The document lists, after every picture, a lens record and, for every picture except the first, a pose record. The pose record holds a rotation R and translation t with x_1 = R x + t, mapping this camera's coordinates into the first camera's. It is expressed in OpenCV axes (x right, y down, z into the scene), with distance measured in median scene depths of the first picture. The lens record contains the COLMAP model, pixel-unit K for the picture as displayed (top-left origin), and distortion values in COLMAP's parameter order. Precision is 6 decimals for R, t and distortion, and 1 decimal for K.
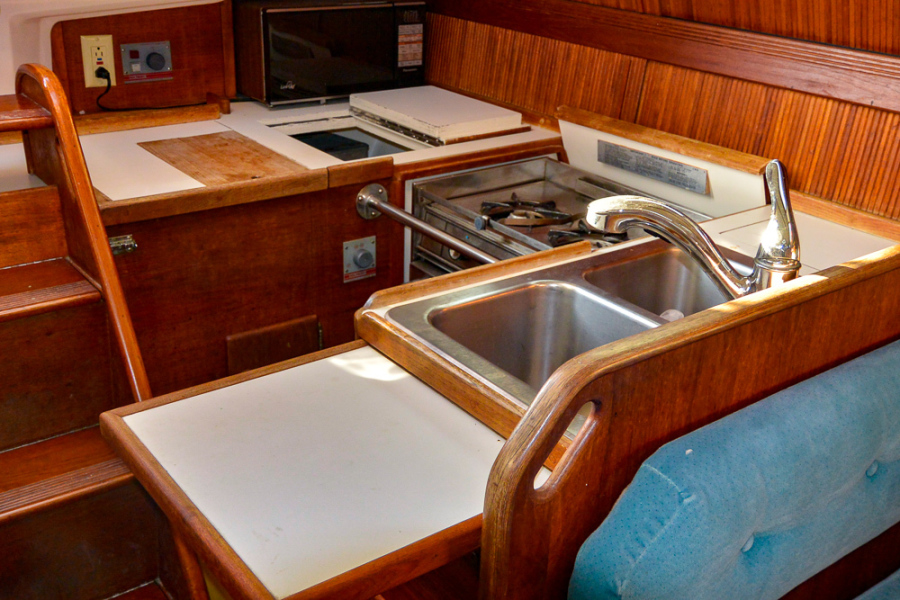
lens RADIAL K [[1014.3, 0, 452.5], [0, 1014.3, 305.4], [0, 0, 1]] dist [0.073001, -0.029656]
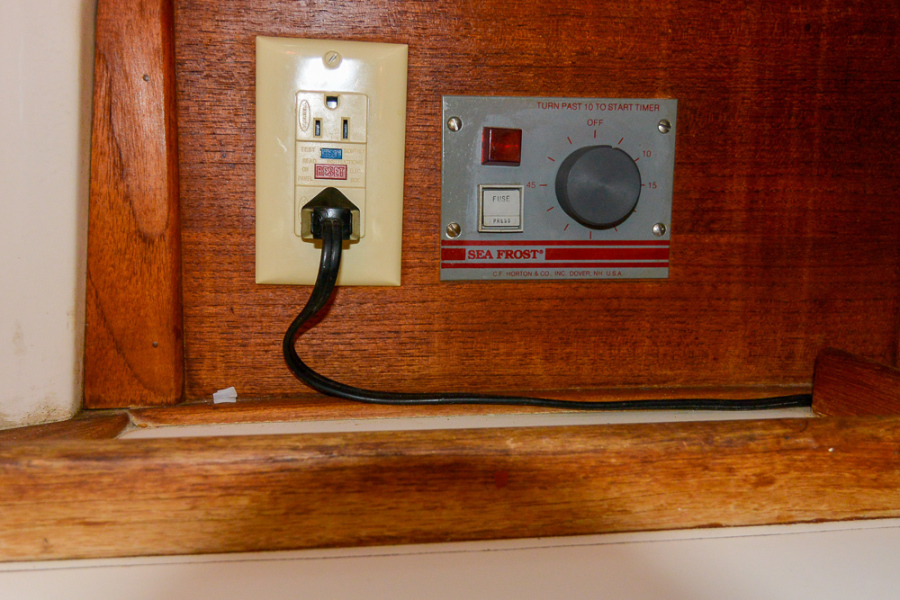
lens RADIAL K [[861.3, 0, 450.0], [0, 861.3, 300.0], [0, 0, 1]] dist [0.049173, 0.009794]
pose [[0.876684, 0.045982, -0.478865, -0.270699], [-0.178653, 0.955354, -0.235335, -0.198595], [0.446664, 0.291865, 0.845758, 0.990491]]
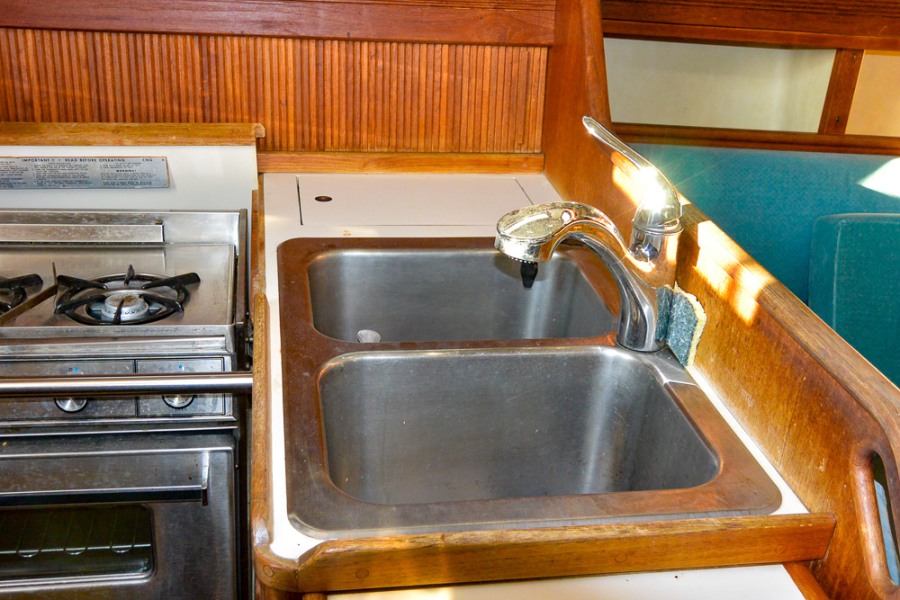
lens RADIAL K [[1014.3, 0, 452.5], [0, 1014.3, 305.4], [0, 0, 1]] dist [0.073001, -0.029656]
pose [[0.453161, -0.393881, 0.799689, -0.308746], [0.313920, 0.910134, 0.270390, -0.168631], [-0.834326, 0.128508, 0.536084, 0.414993]]
